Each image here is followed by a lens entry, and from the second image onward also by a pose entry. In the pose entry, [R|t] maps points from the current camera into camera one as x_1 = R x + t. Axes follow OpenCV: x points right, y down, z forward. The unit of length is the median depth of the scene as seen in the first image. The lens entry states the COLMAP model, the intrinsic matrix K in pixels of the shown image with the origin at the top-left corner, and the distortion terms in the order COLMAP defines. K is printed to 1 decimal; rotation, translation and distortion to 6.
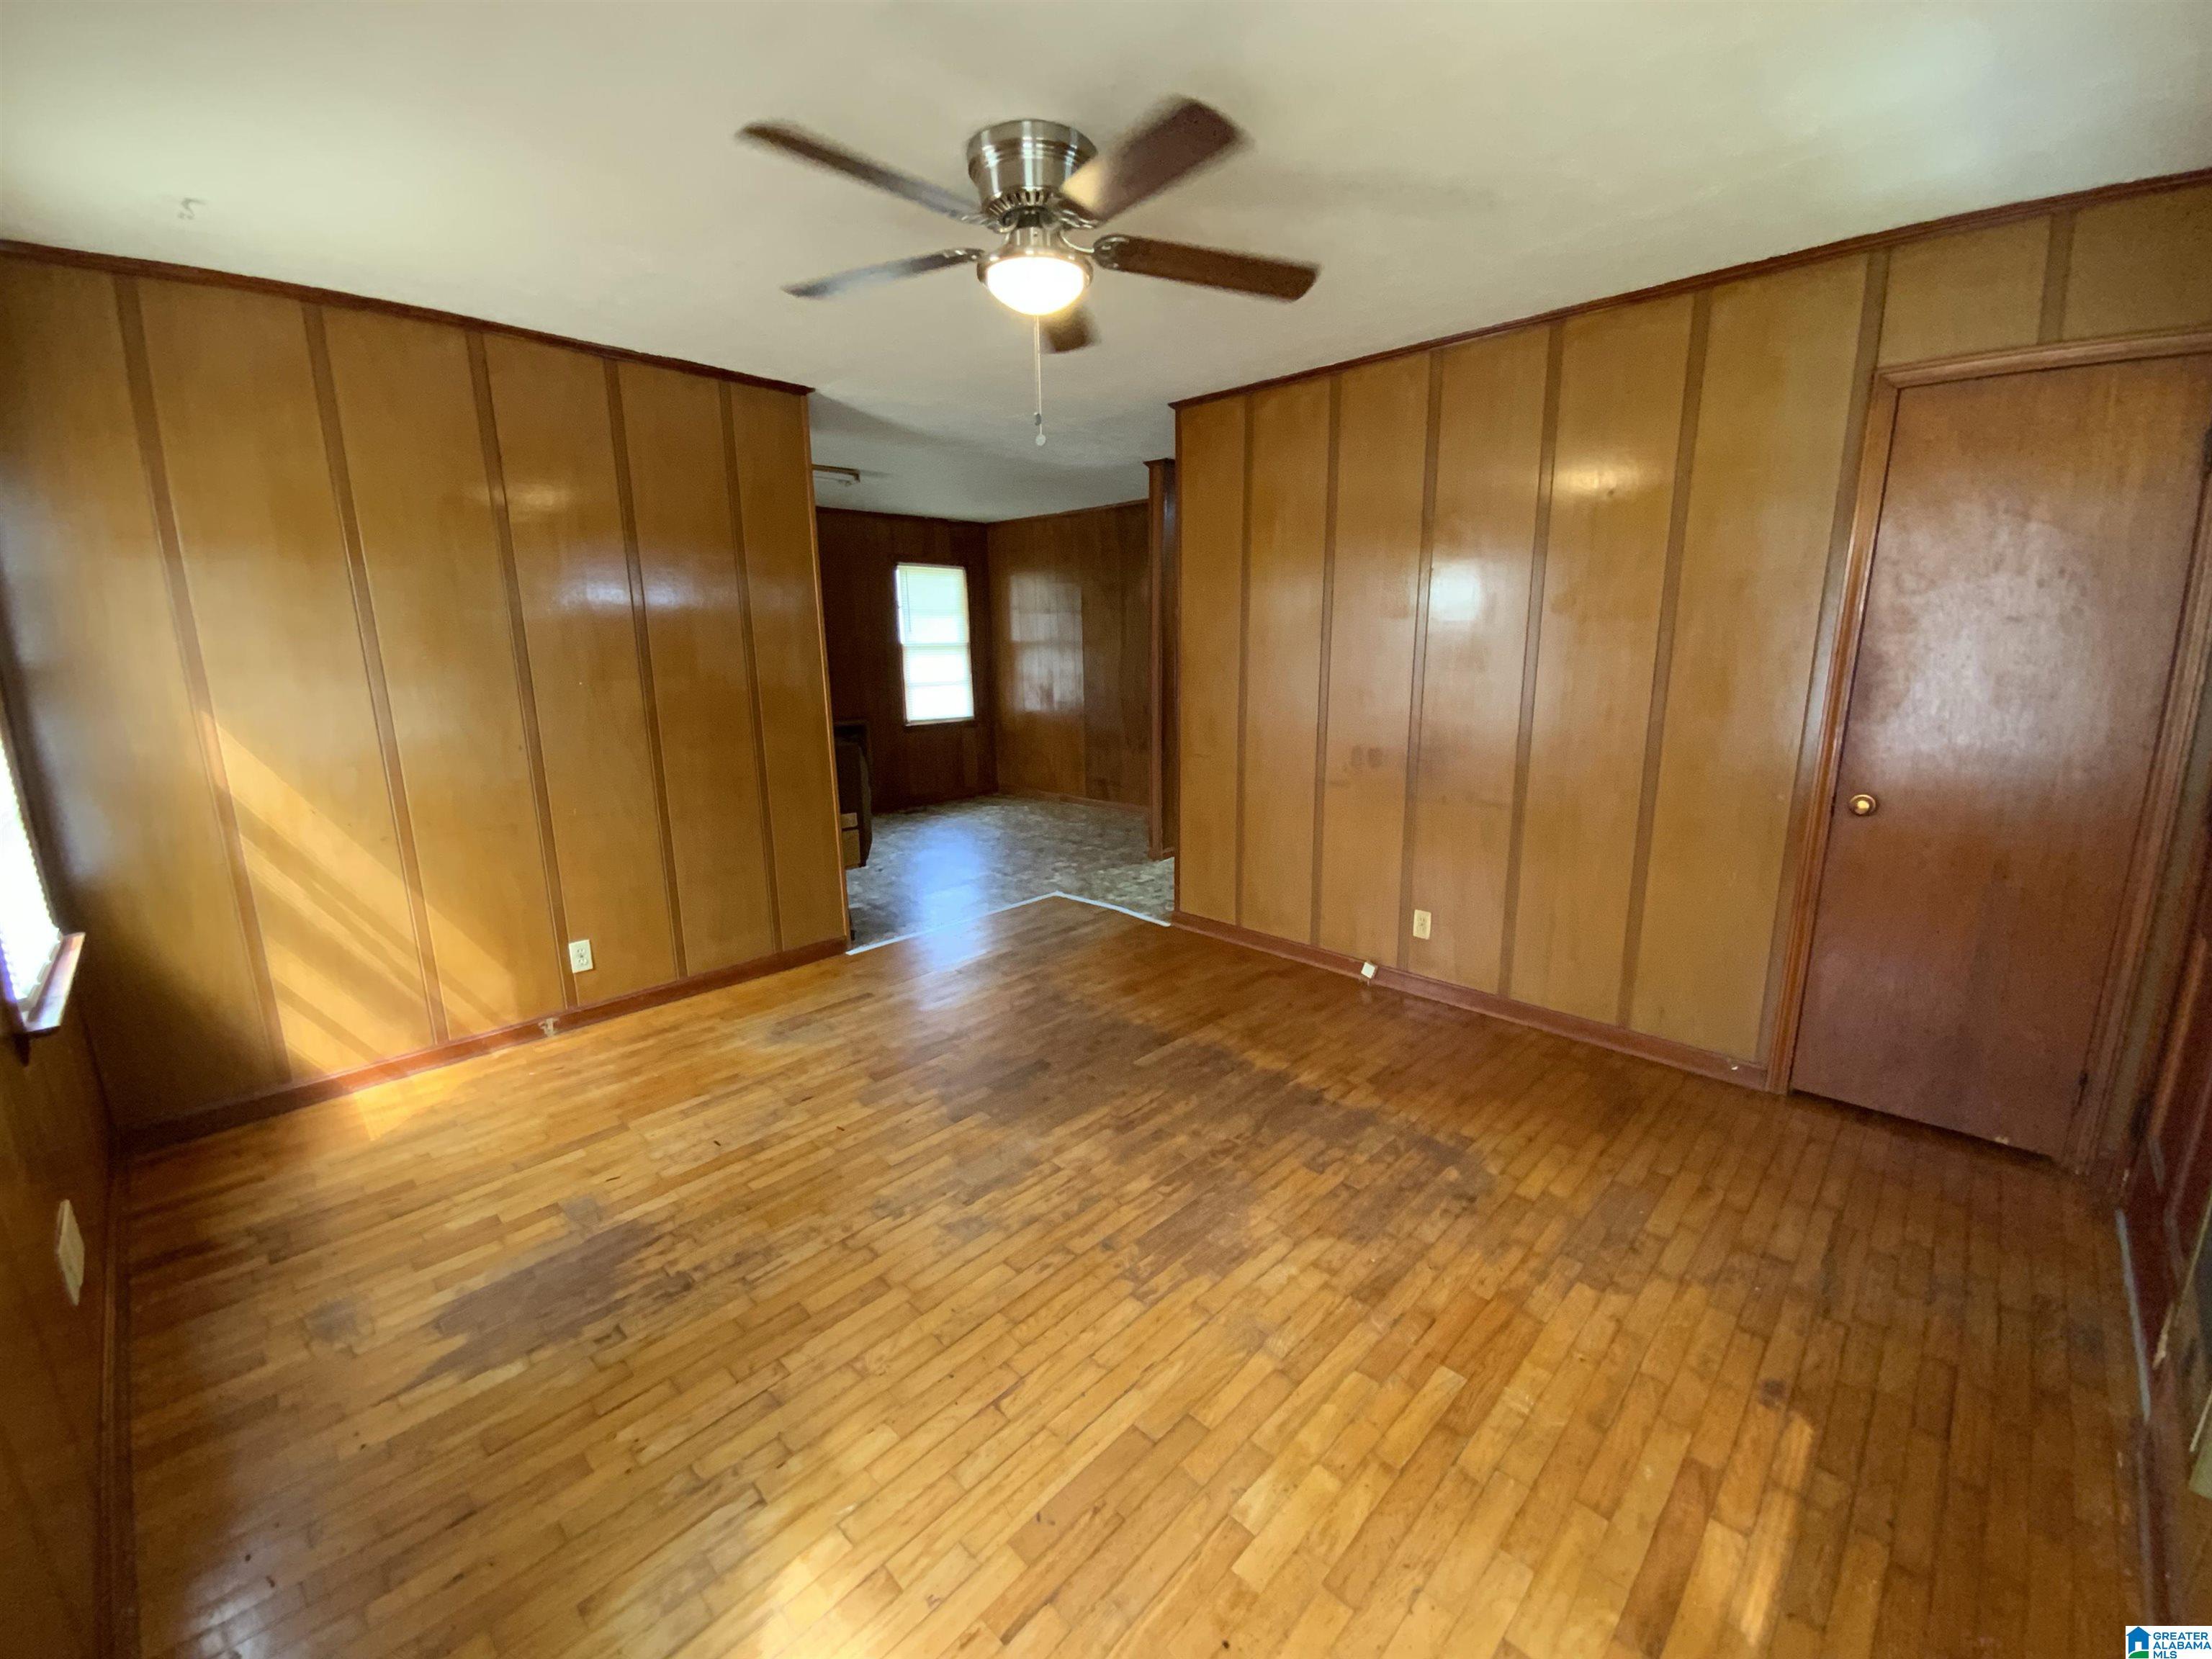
lens RADIAL K [[889.8, 0, 1123.6], [0, 889.8, 834.3], [0, 0, 1]] dist [0.035173, -0.027492]
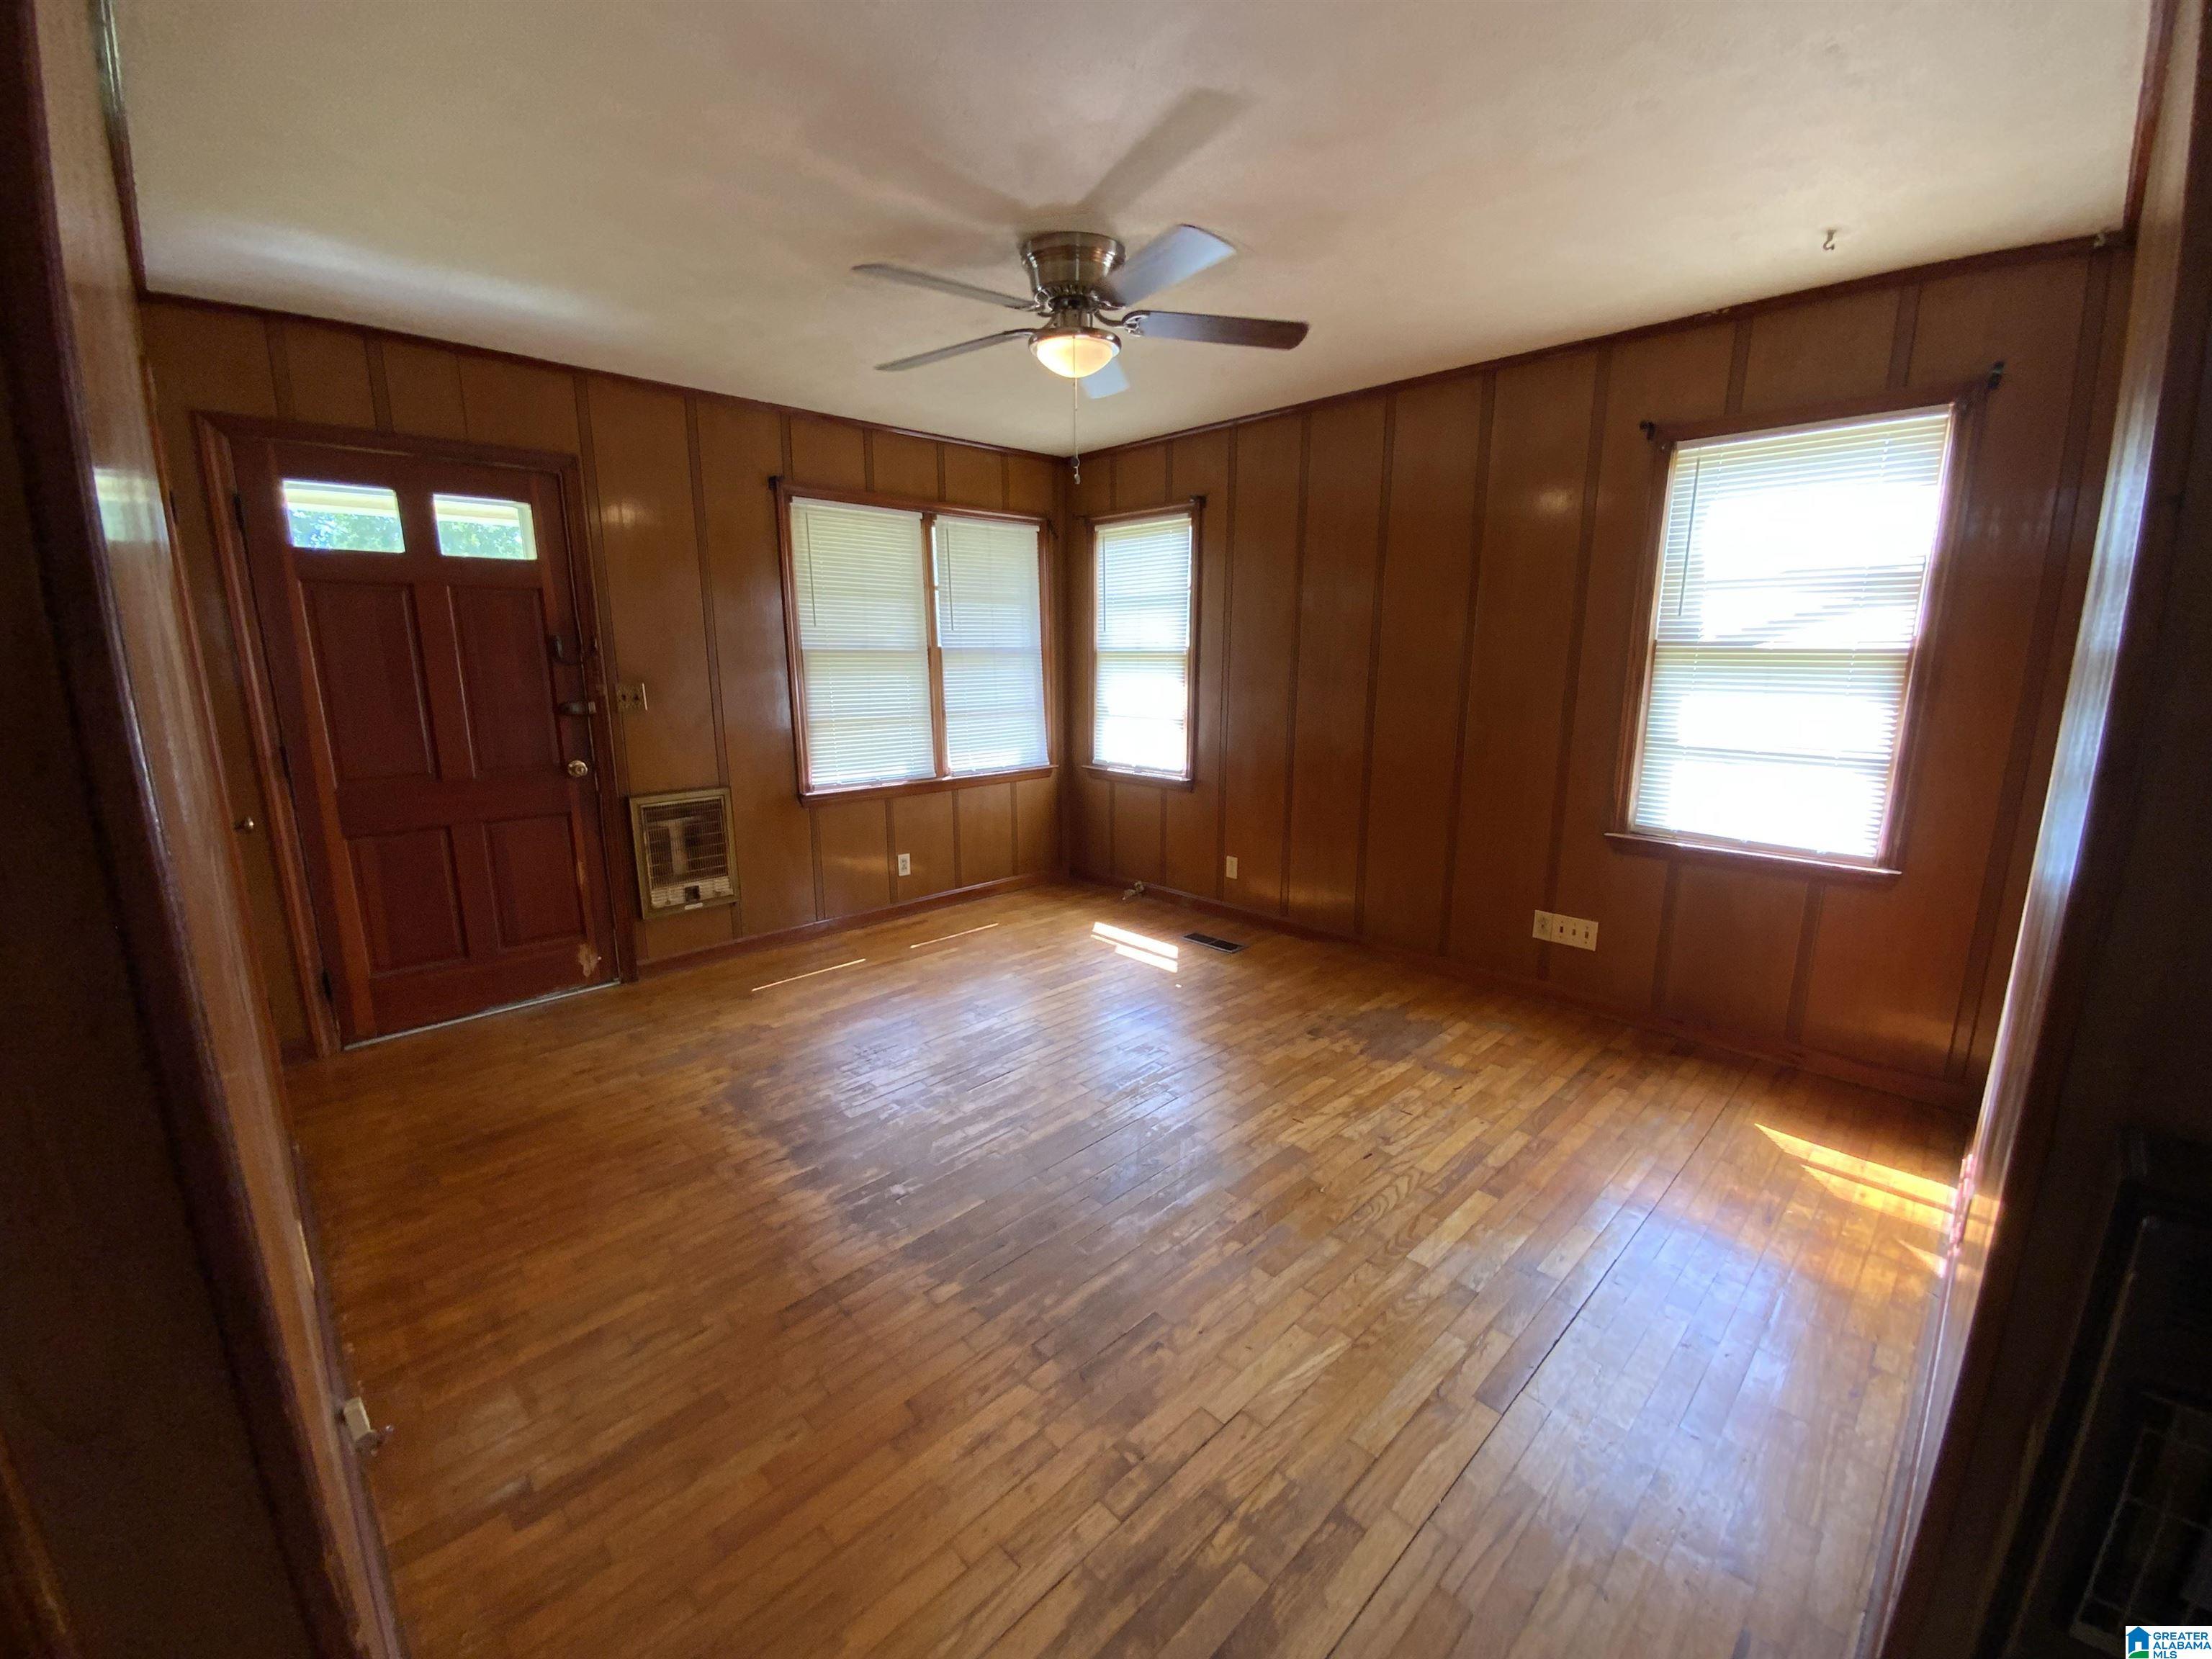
lens RADIAL K [[889.8, 0, 1123.6], [0, 889.8, 834.3], [0, 0, 1]] dist [0.035173, -0.027492]
pose [[-0.999474, 0.007237, 0.031600, -0.056584], [0.019491, 0.913050, 0.407382, -0.142349], [-0.025904, 0.407784, -0.912711, 0.666450]]
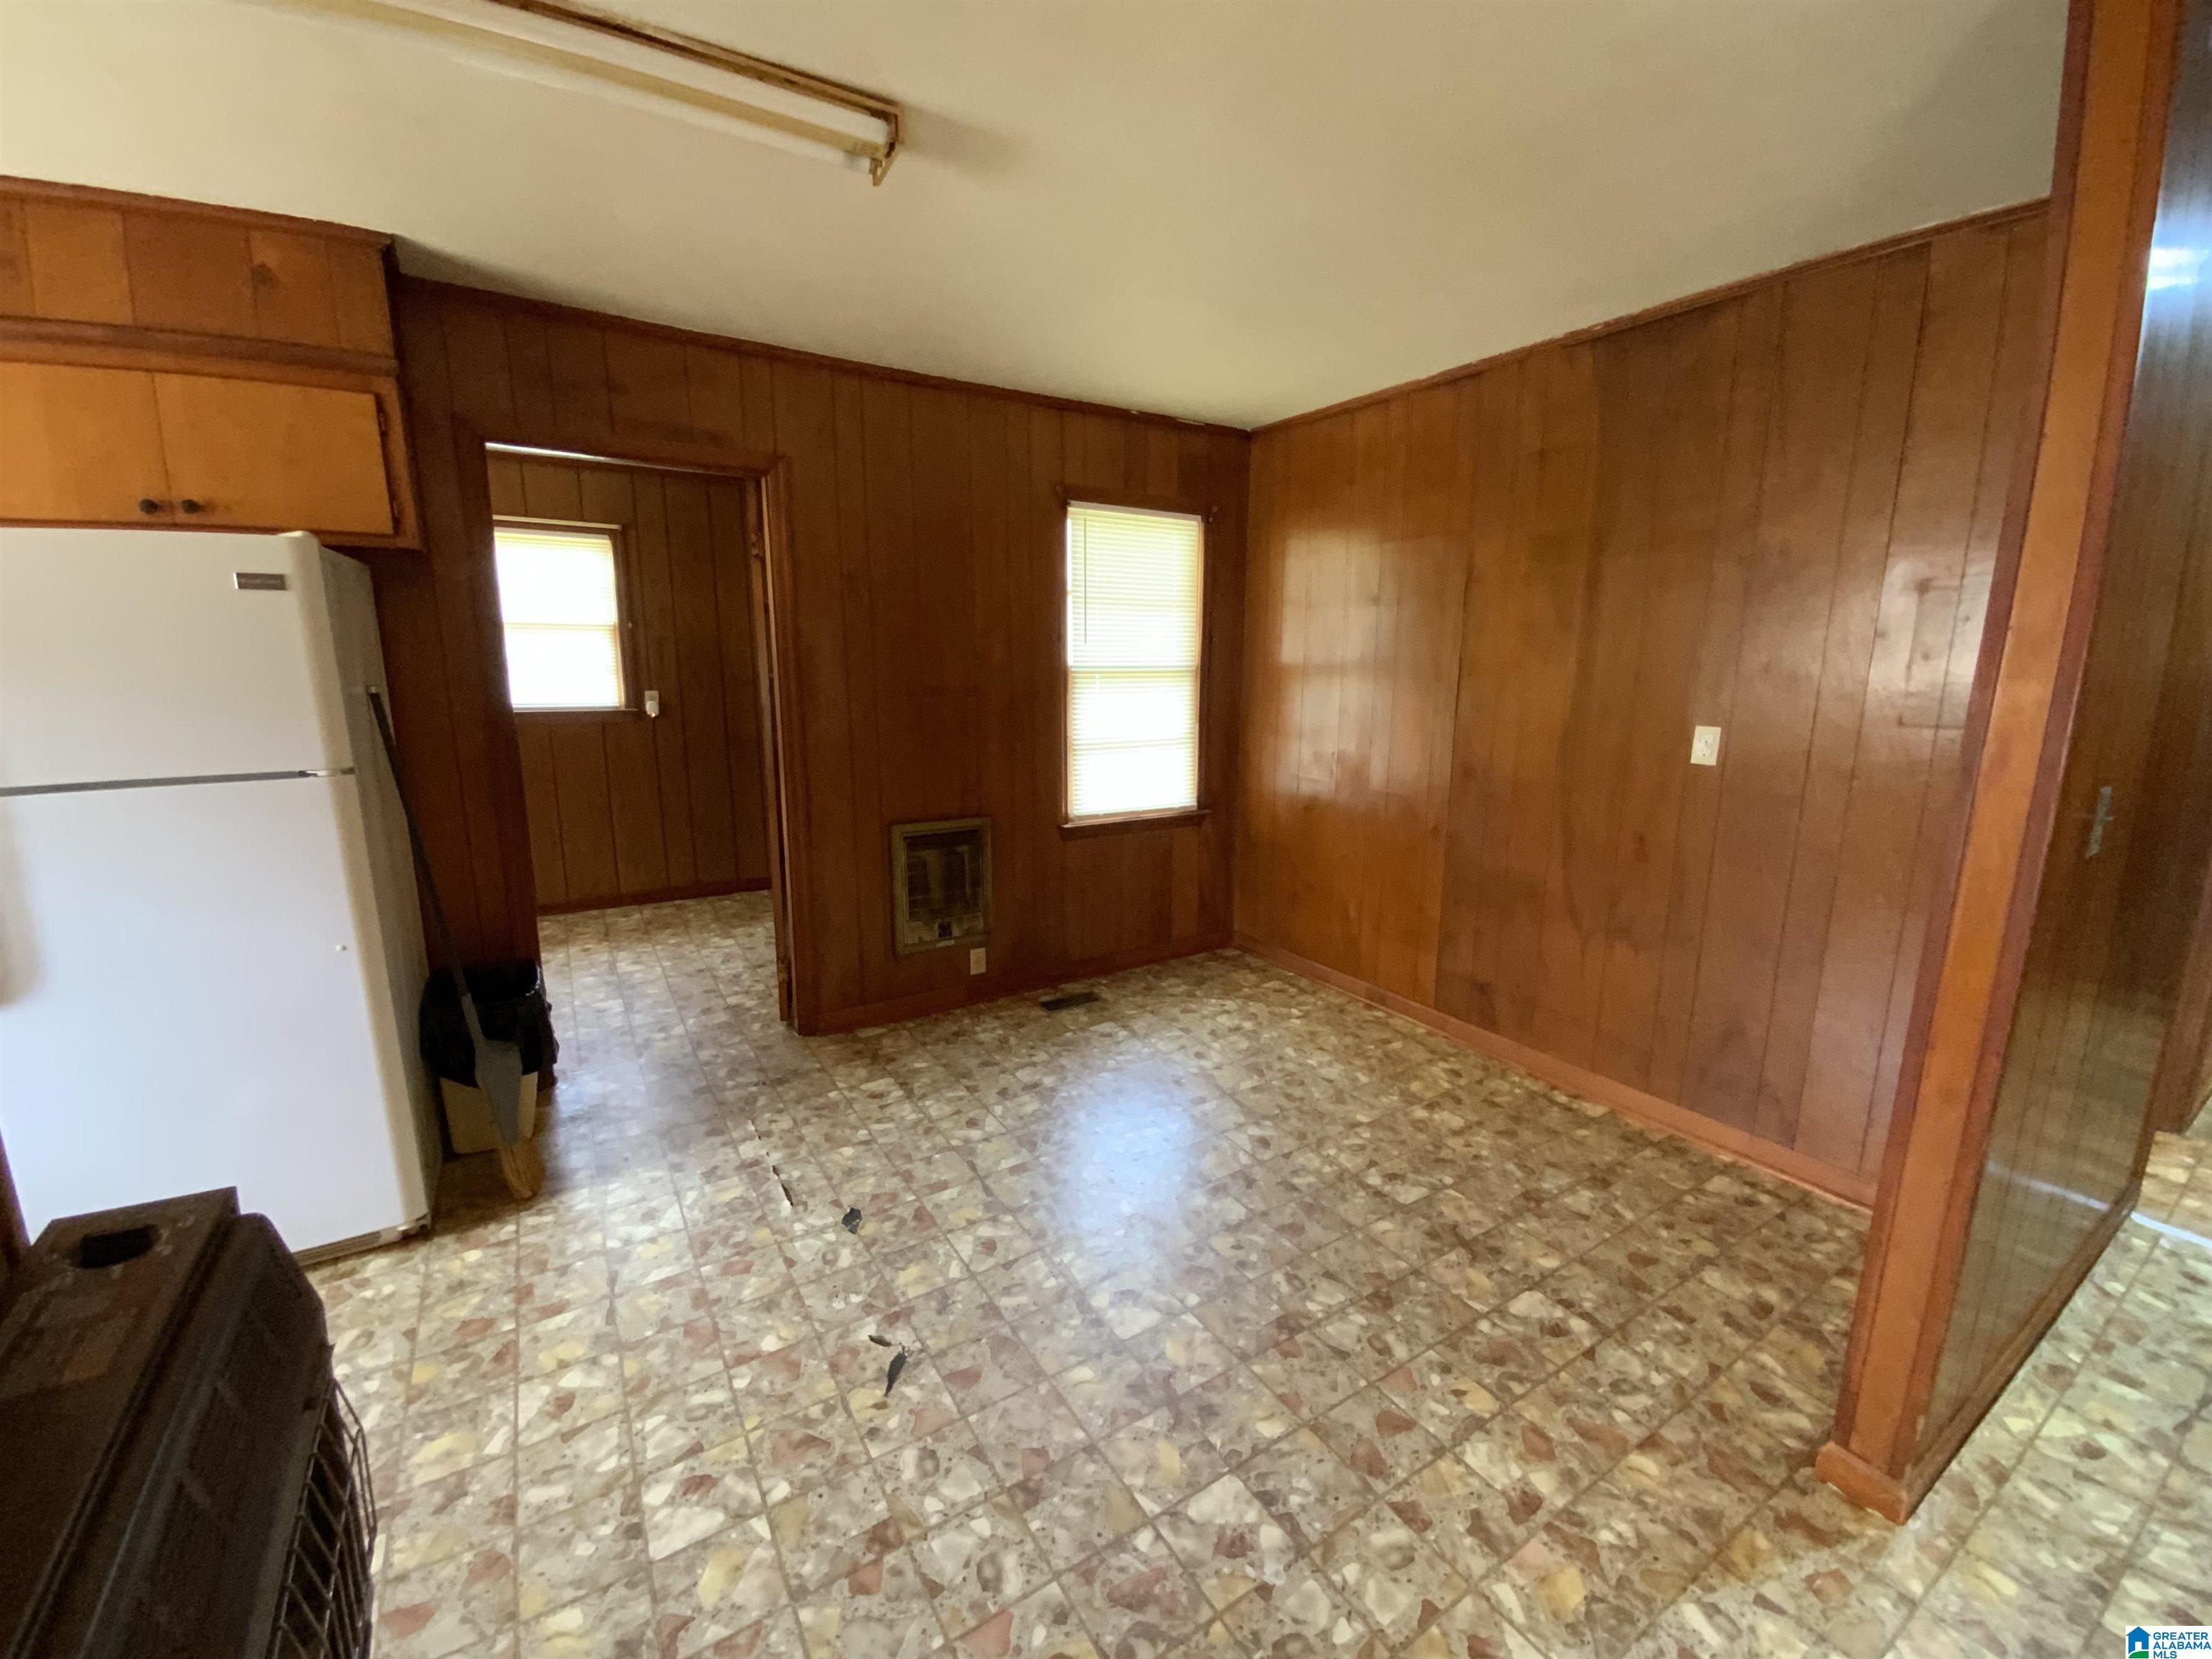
lens RADIAL K [[914.5, 0, 1106.0], [0, 914.5, 829.5], [0, 0, 1]] dist [0.003329, 0.000557]
pose [[0.968172, 0.065673, -0.241516, -0.106431], [-0.071940, 0.997260, -0.017214, -0.123330], [0.239724, 0.034041, 0.970244, 0.556608]]
